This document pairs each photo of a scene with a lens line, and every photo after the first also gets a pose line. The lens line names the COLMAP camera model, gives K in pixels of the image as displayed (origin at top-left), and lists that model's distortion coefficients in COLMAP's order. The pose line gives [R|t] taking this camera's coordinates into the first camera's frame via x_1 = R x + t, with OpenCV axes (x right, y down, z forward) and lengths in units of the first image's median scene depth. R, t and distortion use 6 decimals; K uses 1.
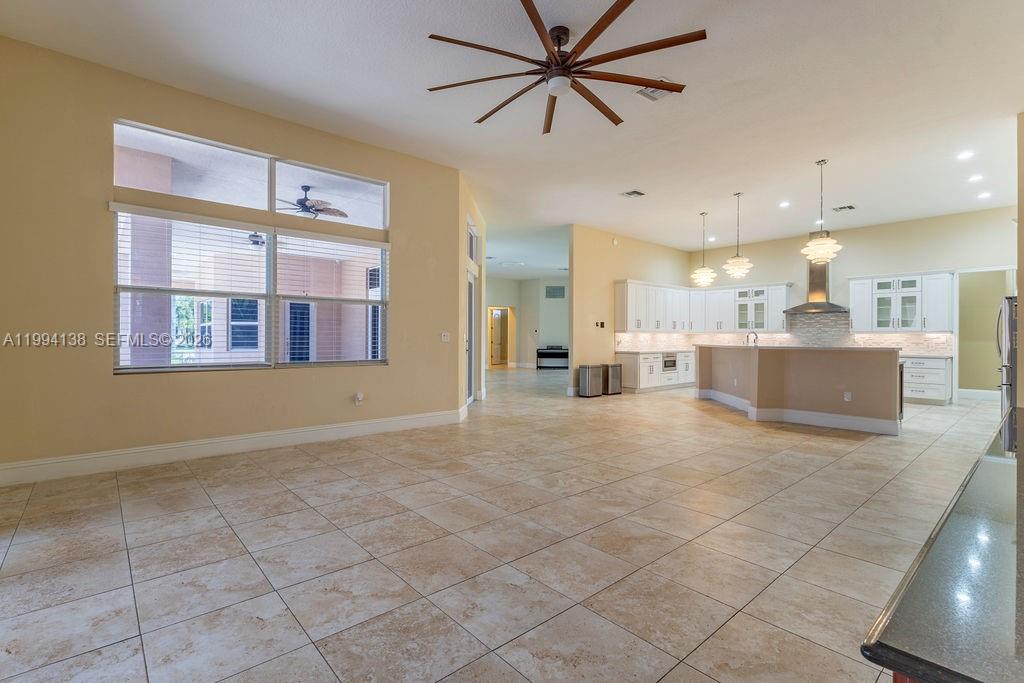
lens RADIAL K [[476.1, 0, 505.2], [0, 476.1, 339.6], [0, 0, 1]] dist [0.000635, -0.000332]
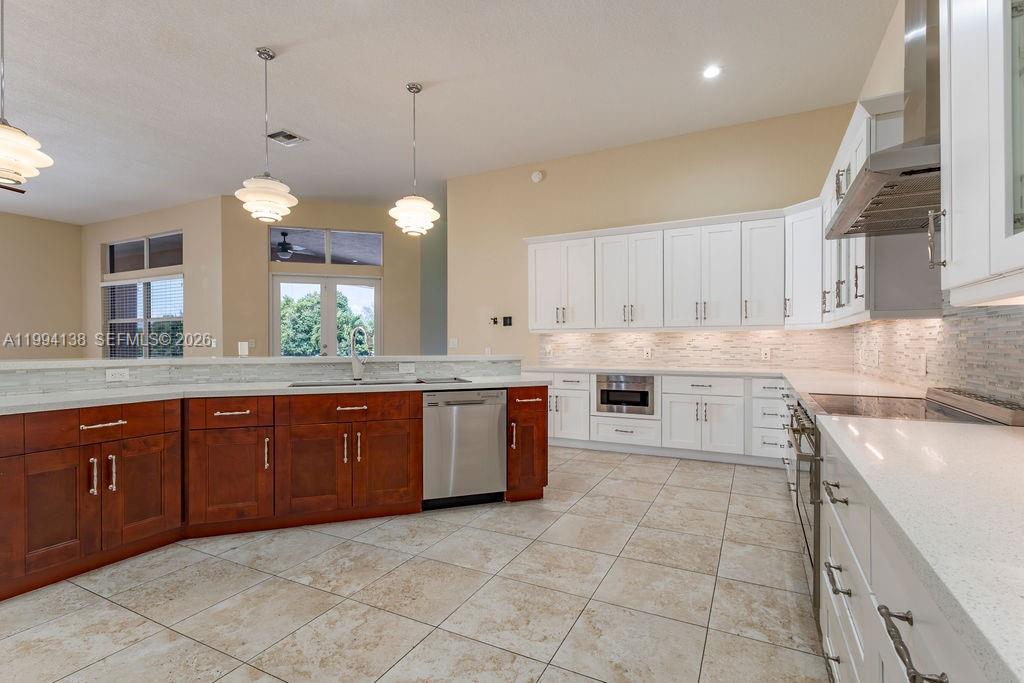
lens RADIAL K [[482.3, 0, 502.3], [0, 482.3, 342.1], [0, 0, 1]] dist [0.010114, 0.000314]
pose [[0.365227, -0.010044, -0.930864, 0.783297], [-0.001695, 0.999933, -0.011455, 0.003295], [0.930917, 0.005762, 0.365185, 0.773851]]
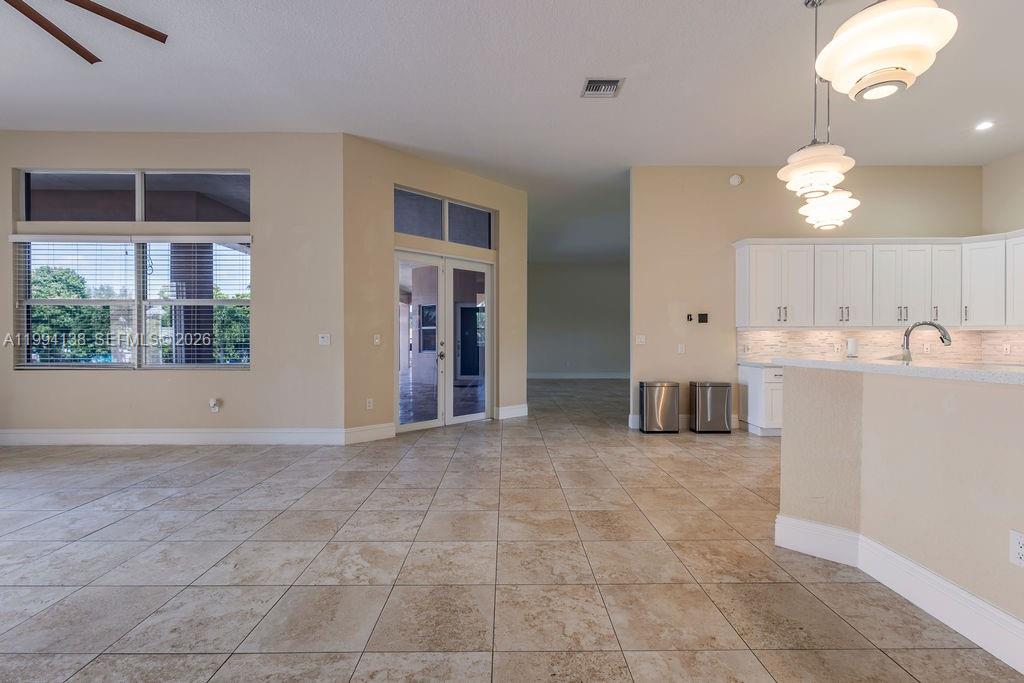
lens RADIAL K [[481.1, 0, 509.4], [0, 481.1, 339.4], [0, 0, 1]] dist [0.003799, 0.000605]
pose [[0.761436, -0.007983, -0.648191, 0.419695], [0.002447, 0.999952, -0.009440, 0.002180], [0.648236, 0.005602, 0.761419, 0.366710]]
